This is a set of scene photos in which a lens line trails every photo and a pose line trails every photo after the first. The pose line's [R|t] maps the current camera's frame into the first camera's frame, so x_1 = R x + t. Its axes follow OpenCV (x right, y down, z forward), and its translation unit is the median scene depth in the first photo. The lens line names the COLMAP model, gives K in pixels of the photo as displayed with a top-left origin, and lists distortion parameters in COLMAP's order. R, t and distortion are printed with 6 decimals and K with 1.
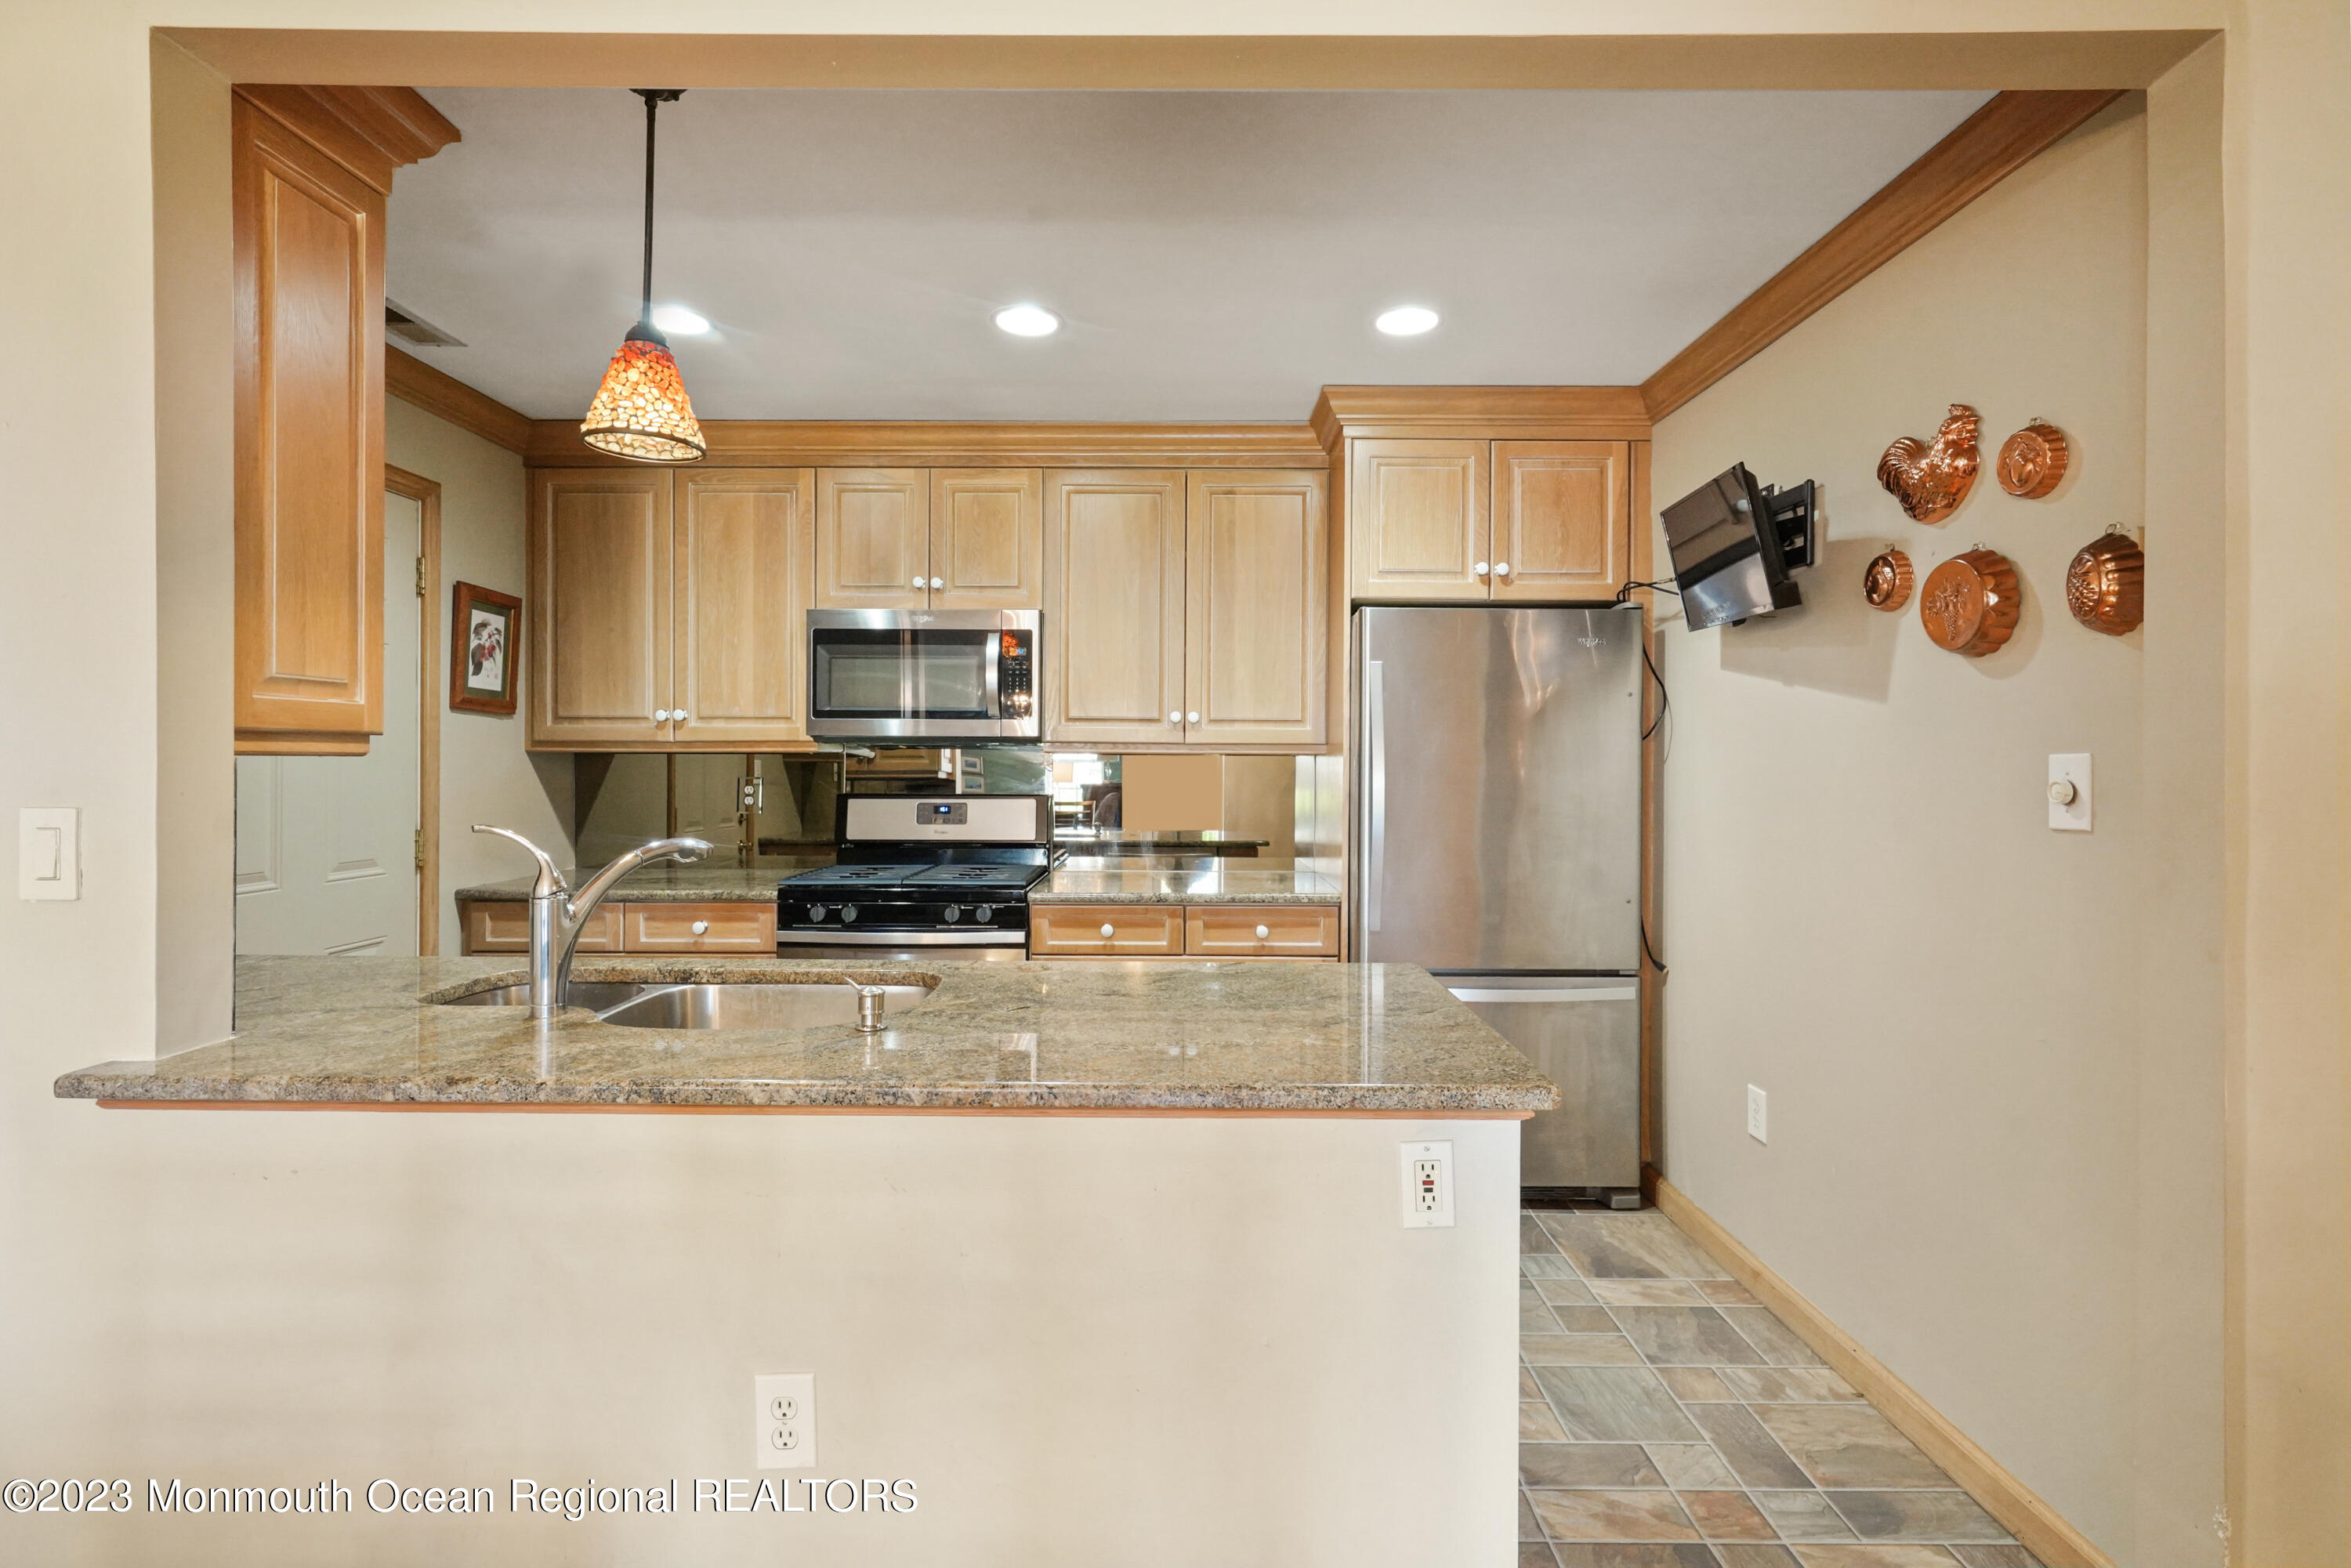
lens RADIAL K [[1093.8, 0, 1172.6], [0, 1093.8, 766.9], [0, 0, 1]] dist [0.002129, -0.000207]
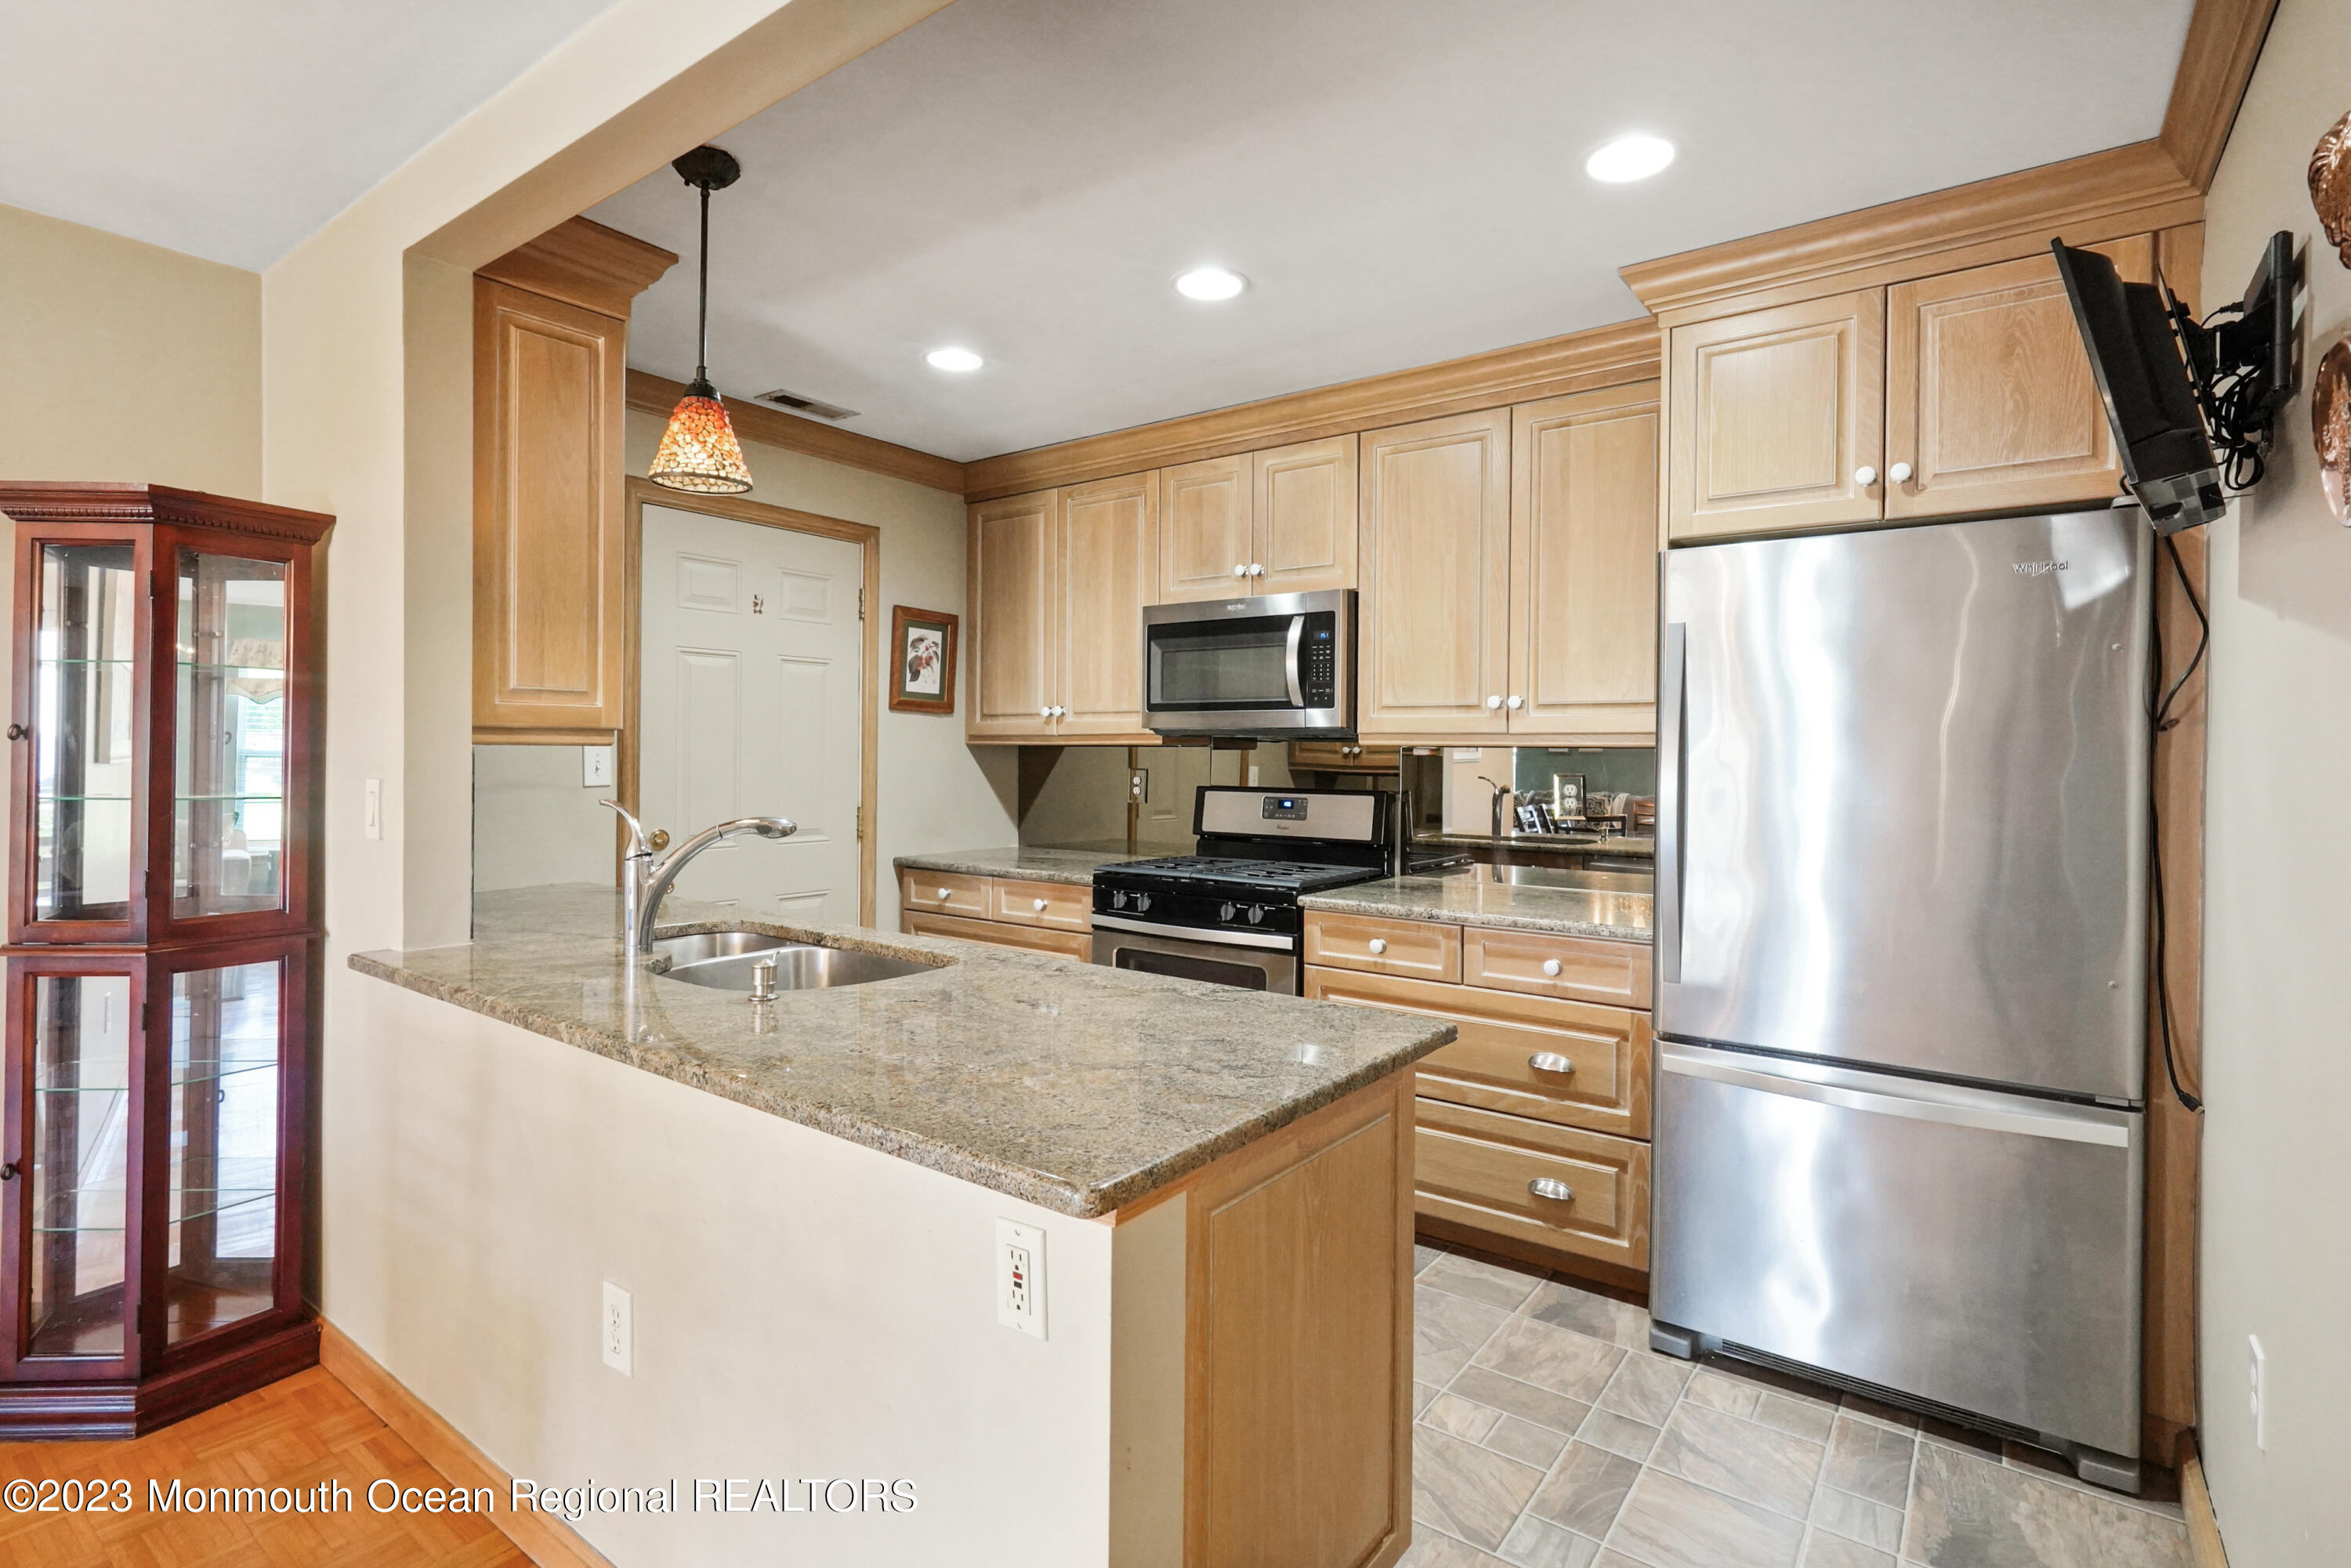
lens RADIAL K [[1126.7, 0, 1176.6], [0, 1126.7, 758.1], [0, 0, 1]] dist [0.000519, 0.001078]
pose [[0.806601, 0.005738, -0.591069, 0.334332], [-0.008132, 0.999966, -0.001390, 0.000558], [0.591041, 0.005928, 0.806620, 0.164898]]
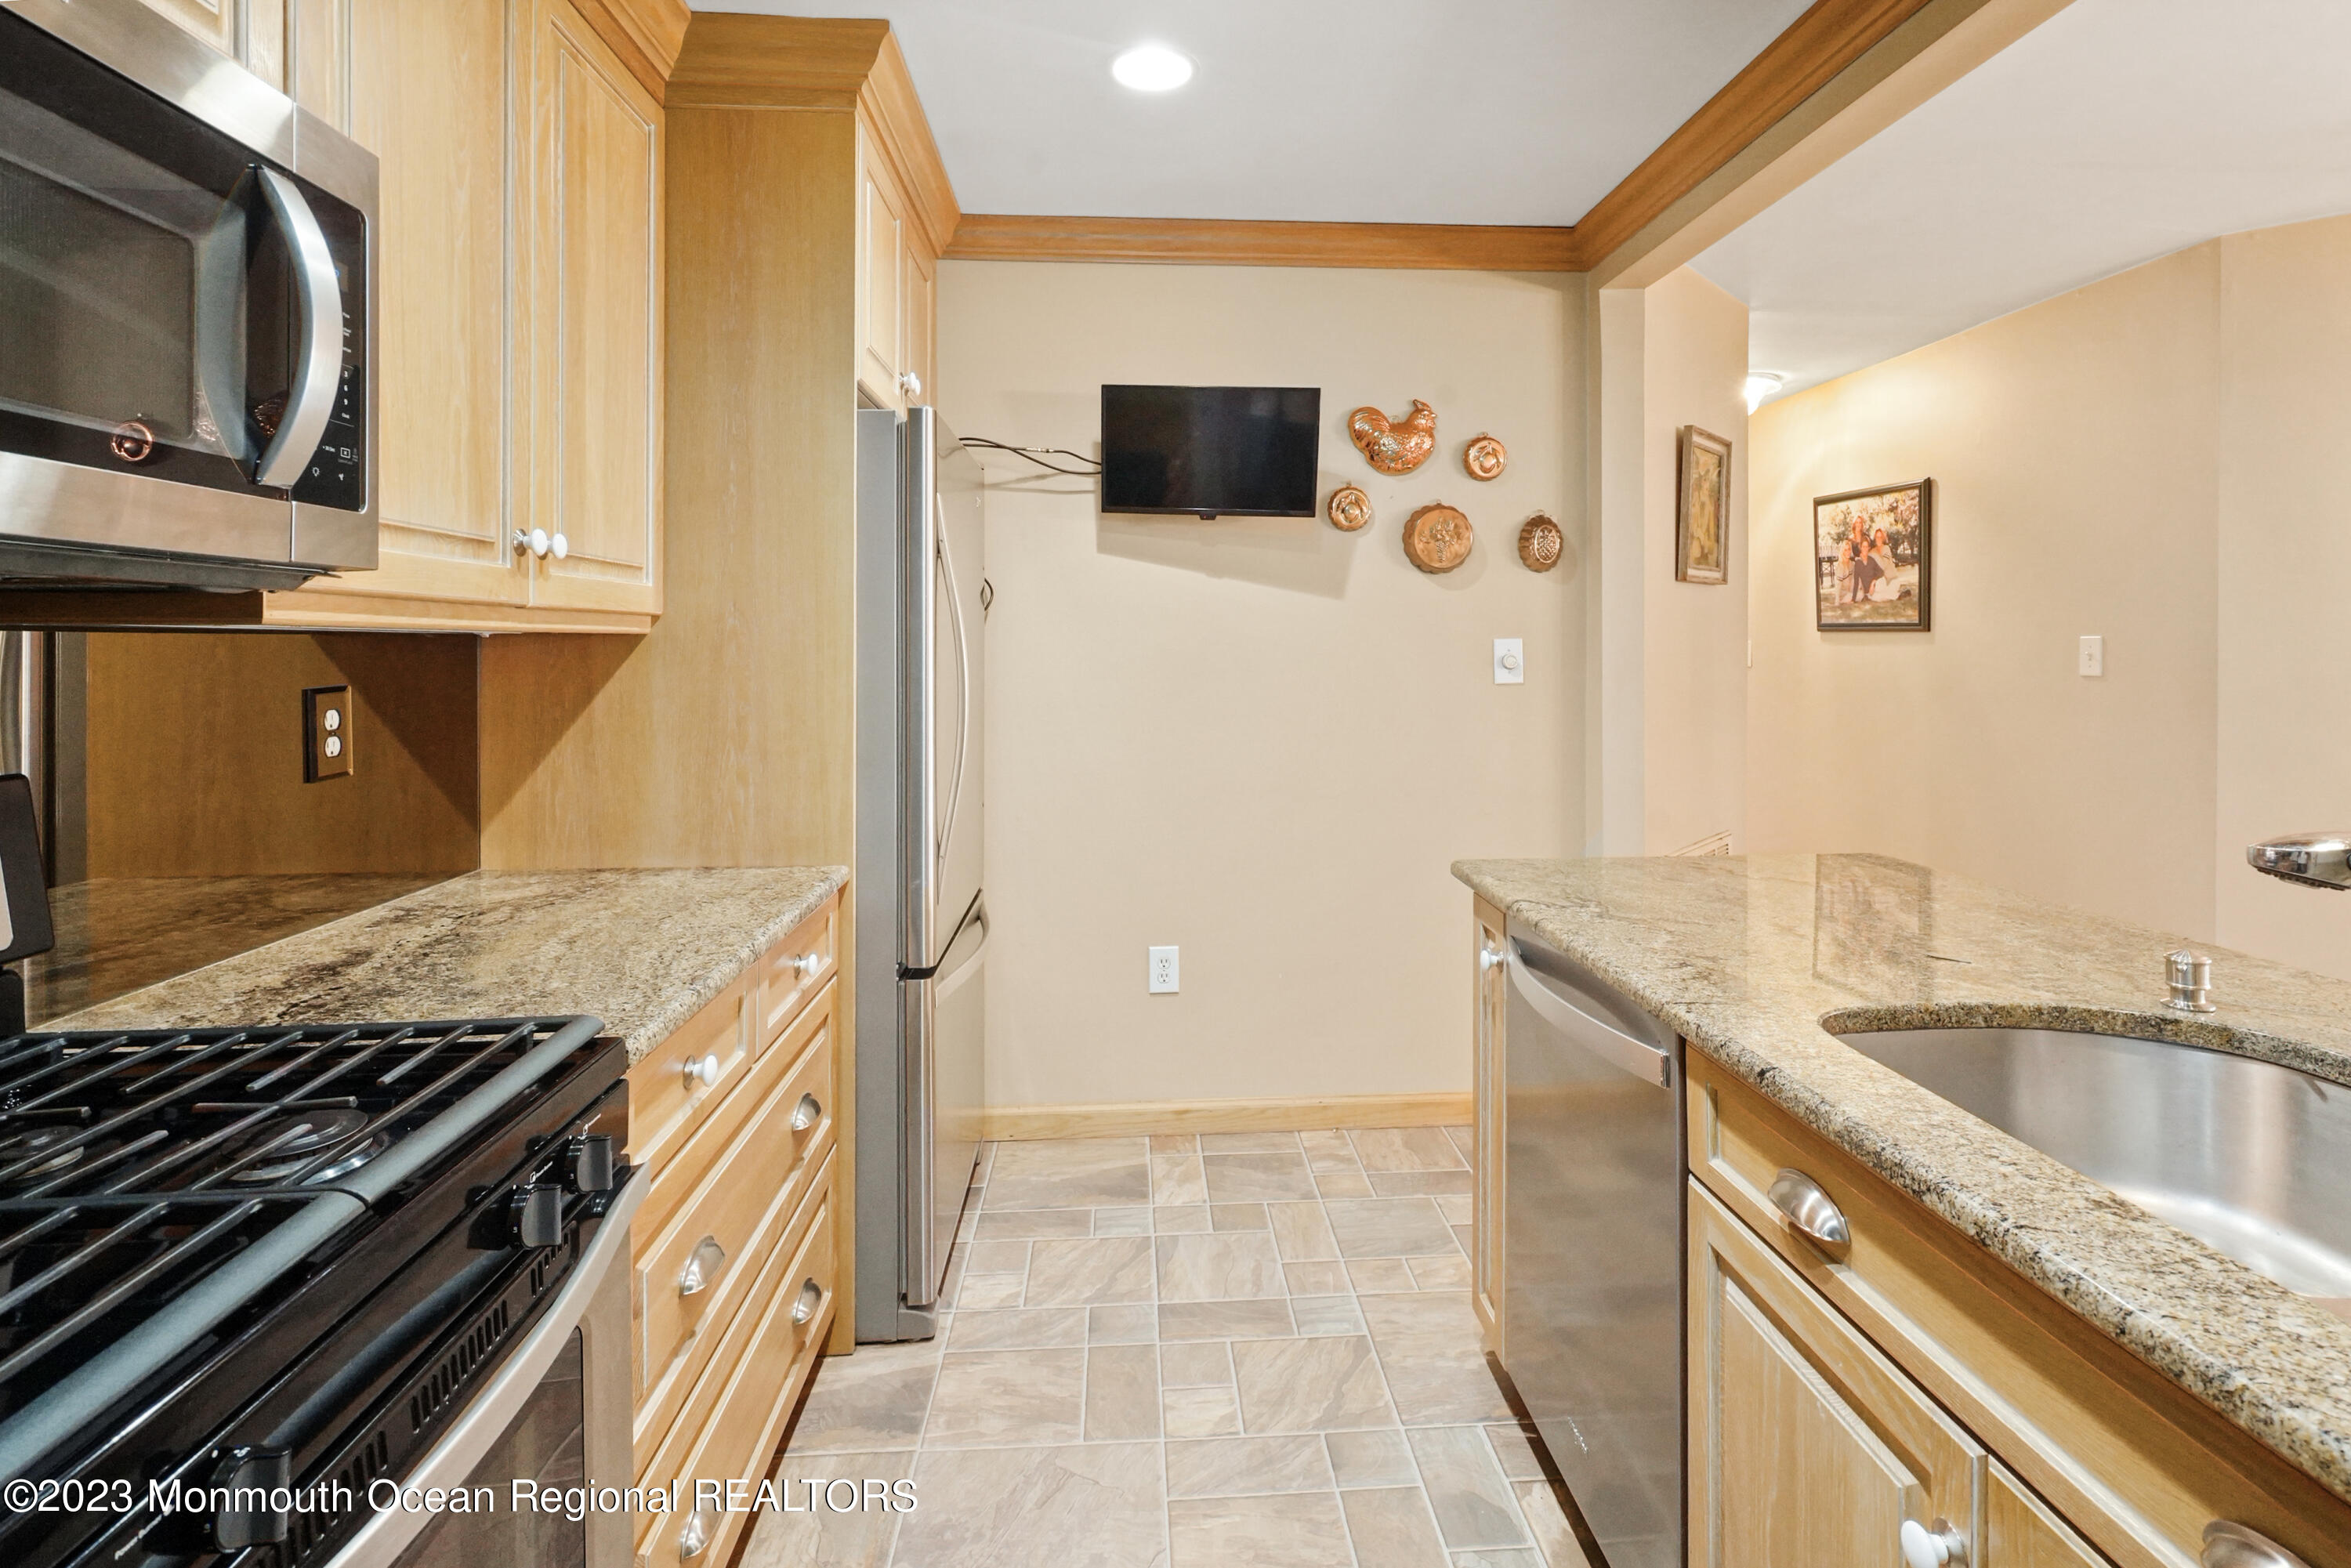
lens RADIAL K [[1163.5, 0, 1186.9], [0, 1163.5, 640.4], [0, 0, 1]] dist [0.002038, 0.000821]
pose [[-0.065952, -0.001123, 0.997822, -0.480849], [0.005806, 0.999982, 0.001509, -0.007579], [-0.997806, 0.005893, -0.065944, 0.819990]]
